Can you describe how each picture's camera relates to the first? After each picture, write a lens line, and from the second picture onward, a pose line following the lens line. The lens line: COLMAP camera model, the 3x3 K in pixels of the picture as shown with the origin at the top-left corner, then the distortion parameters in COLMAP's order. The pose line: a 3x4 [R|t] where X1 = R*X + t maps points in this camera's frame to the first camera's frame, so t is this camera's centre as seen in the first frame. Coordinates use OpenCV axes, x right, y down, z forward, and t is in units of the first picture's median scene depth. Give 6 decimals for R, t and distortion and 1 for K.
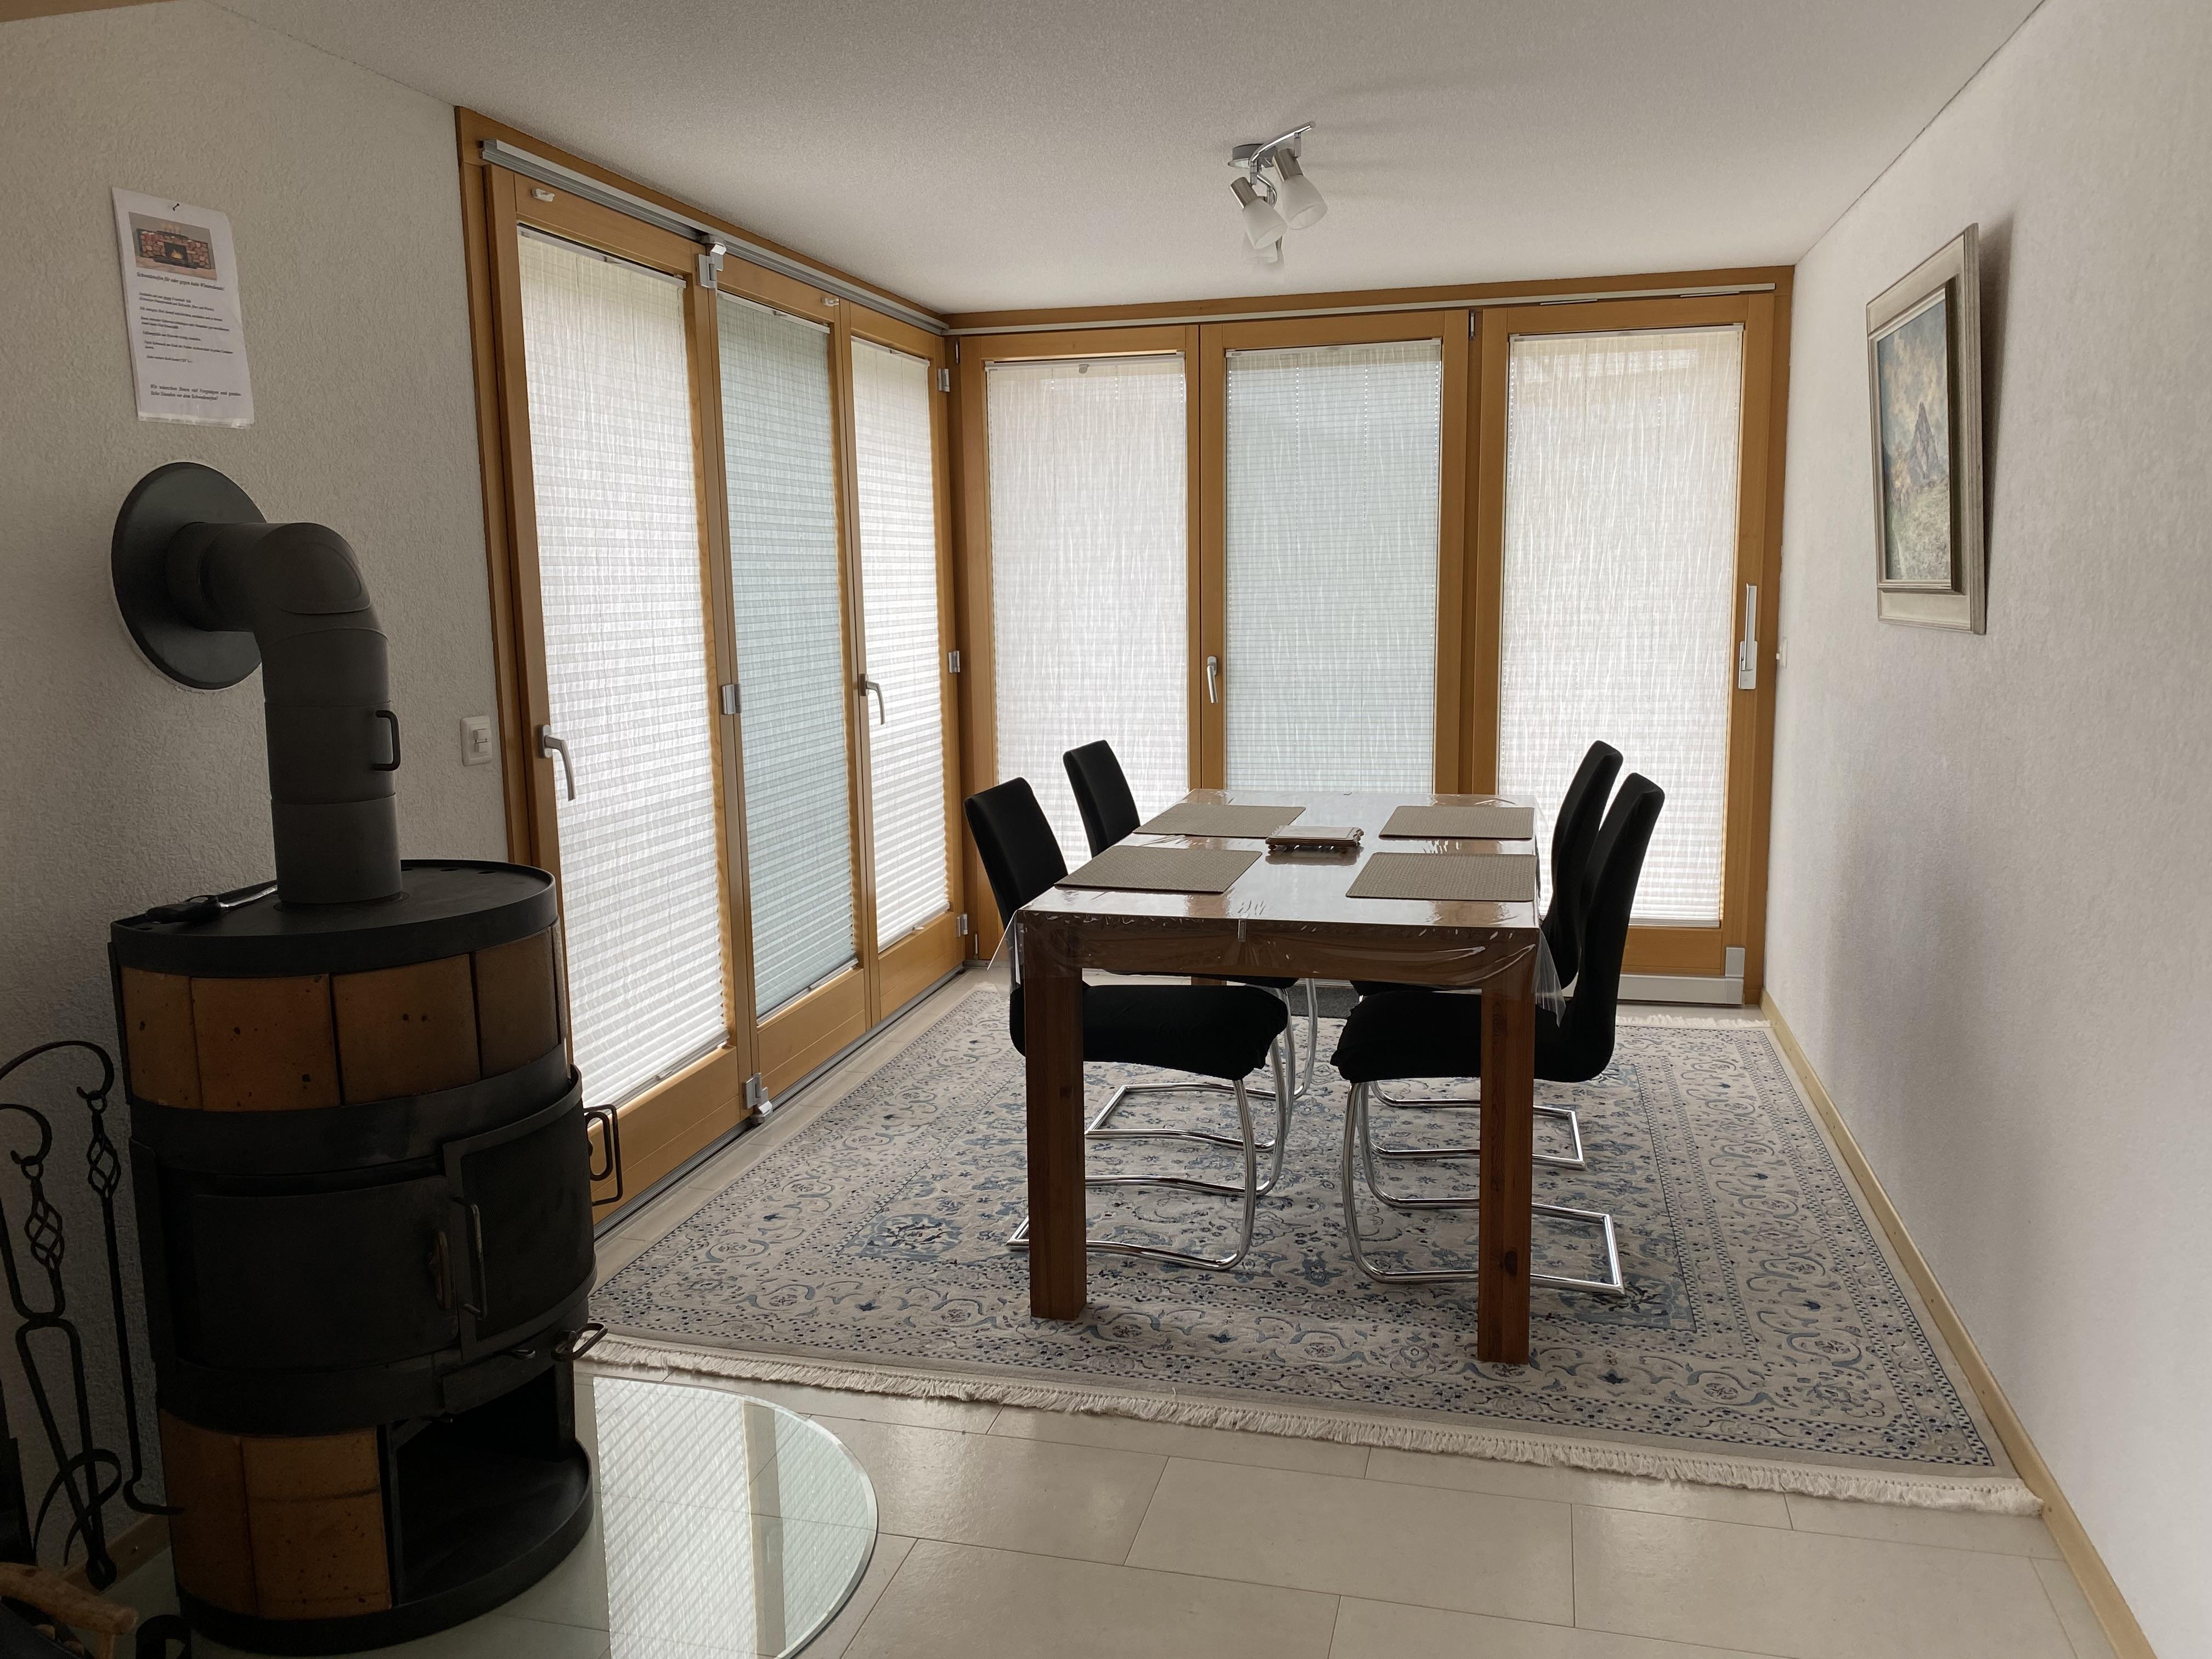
lens RADIAL K [[1671.2, 0, 1101.2], [0, 1671.2, 821.1], [0, 0, 1]] dist [-0.004468, -0.002433]
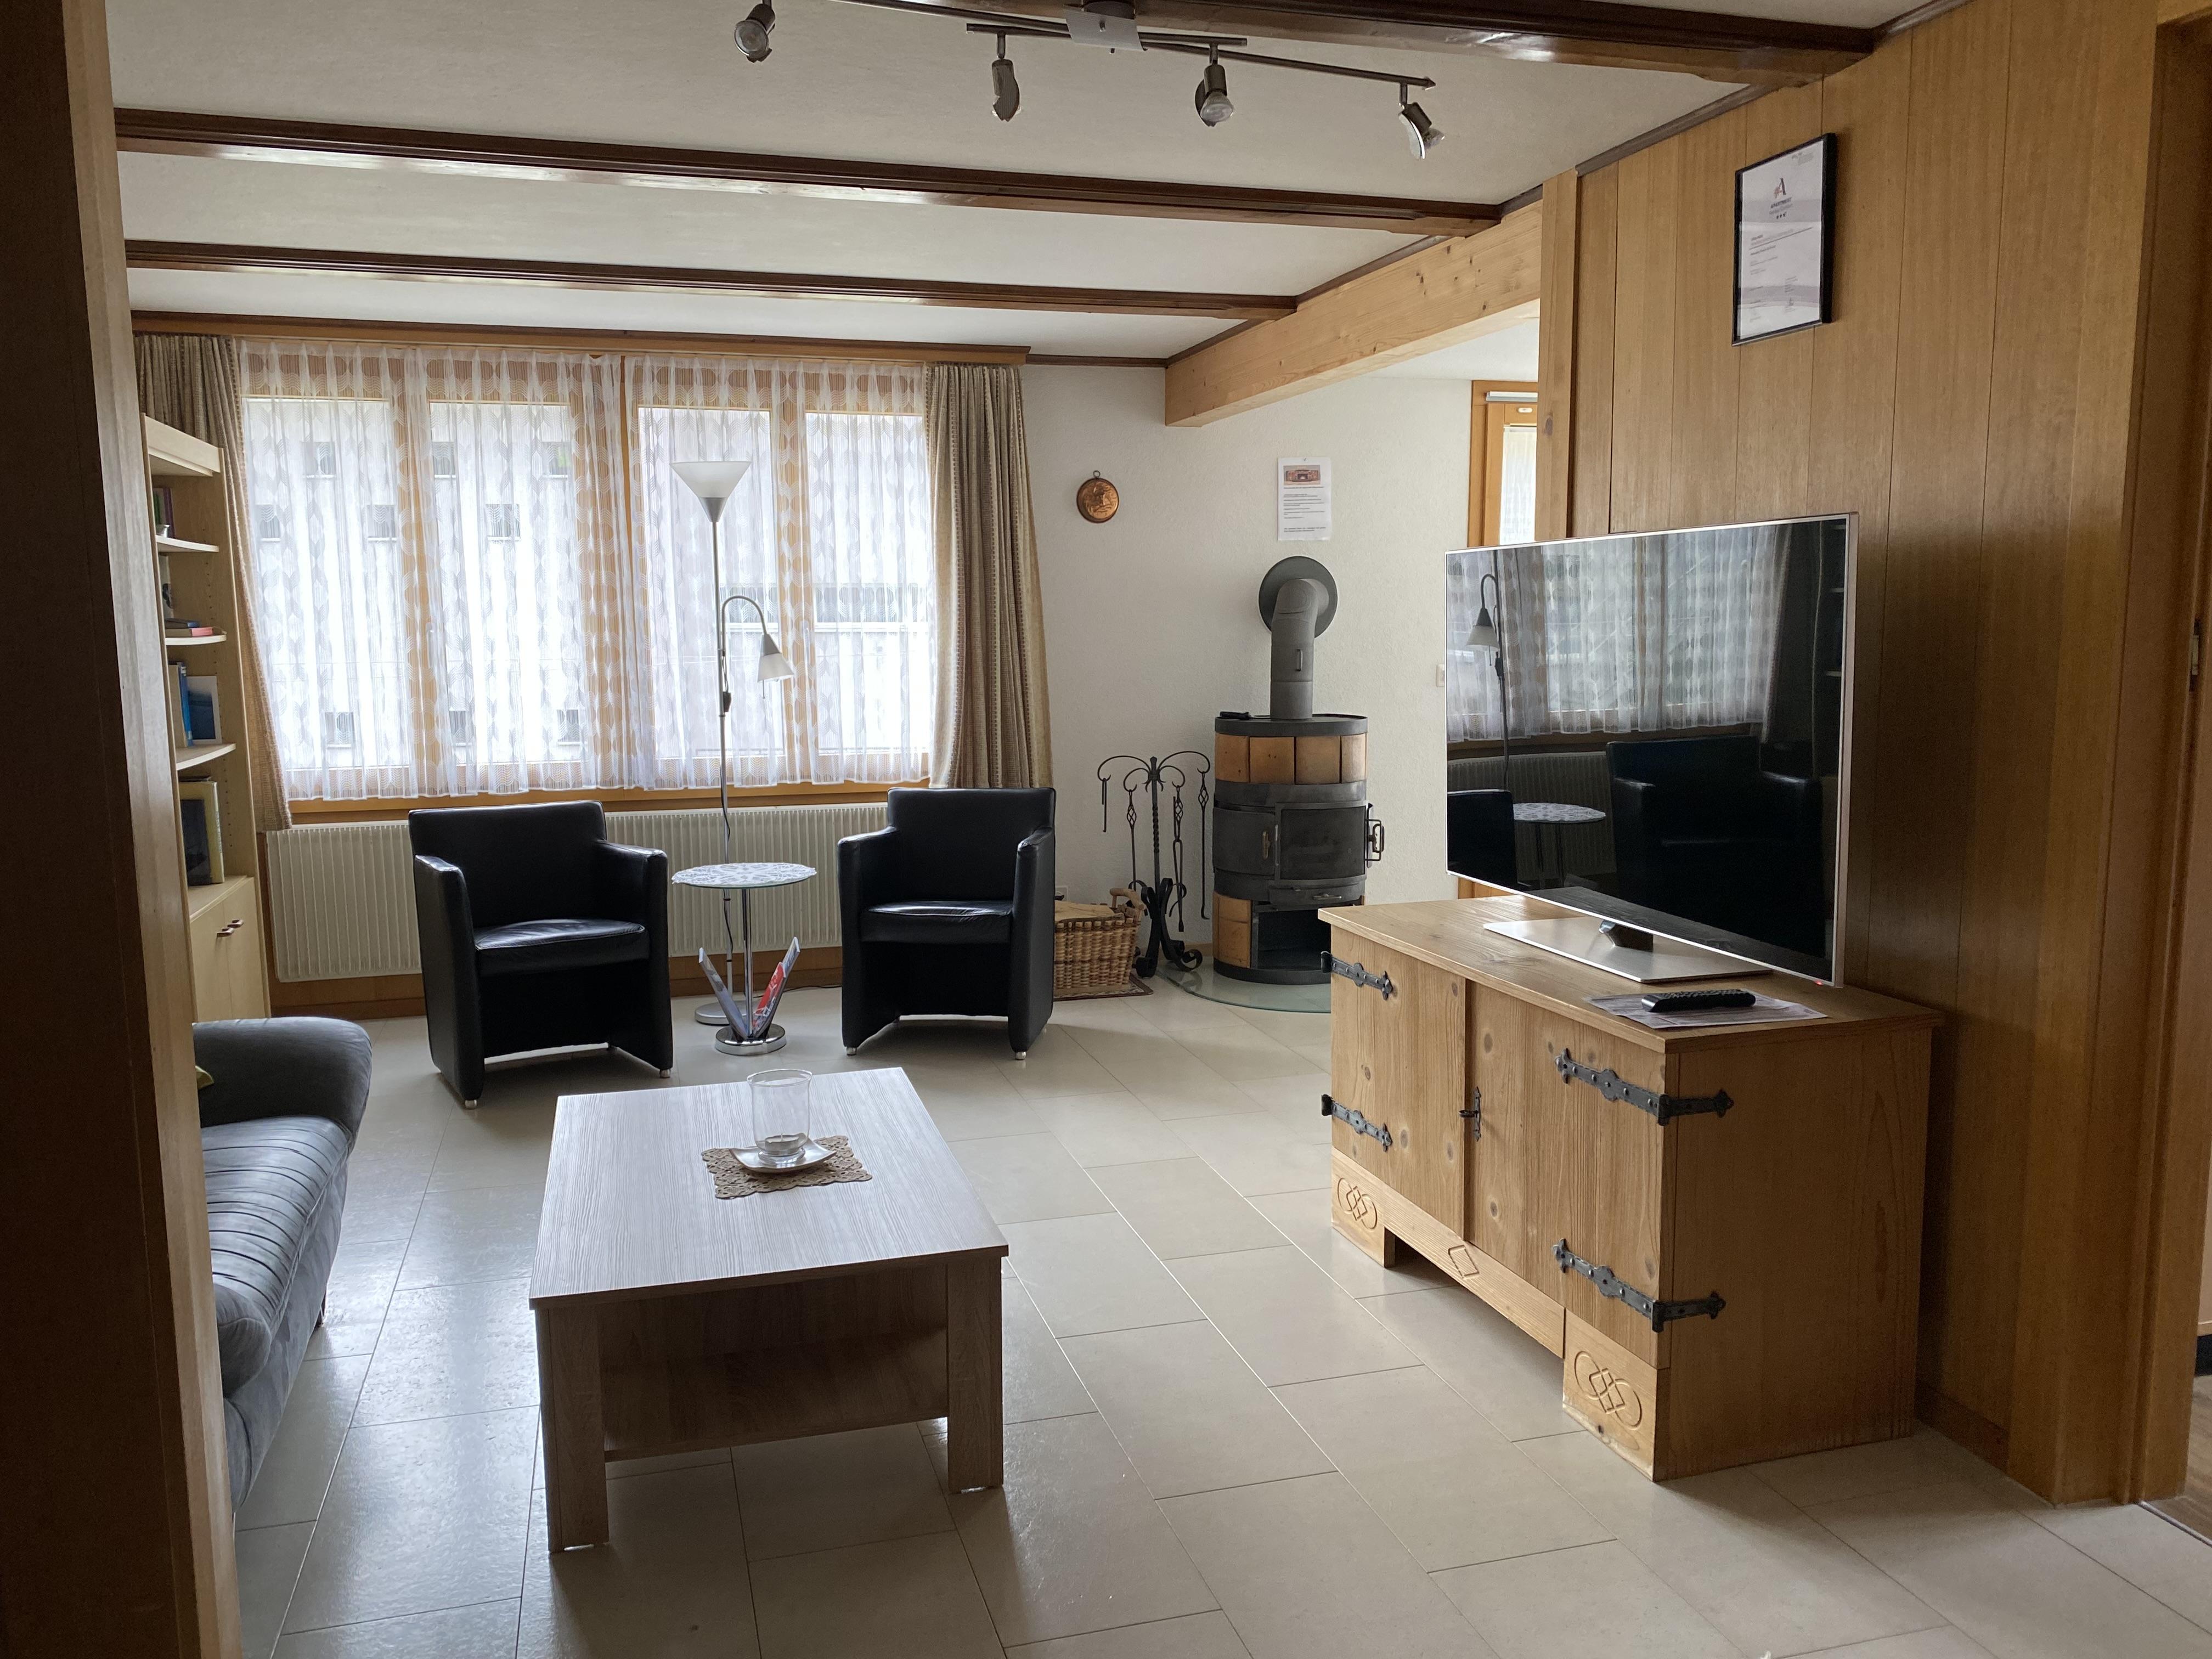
lens RADIAL K [[1671.2, 0, 1104.8], [0, 1671.2, 830.6], [0, 0, 1]] dist [-0.004468, -0.002433]
pose [[0.512301, 0.123690, -0.849852, 1.631464], [-0.124919, 0.989782, 0.068753, 0.072699], [0.849672, 0.070940, 0.522518, -0.619862]]
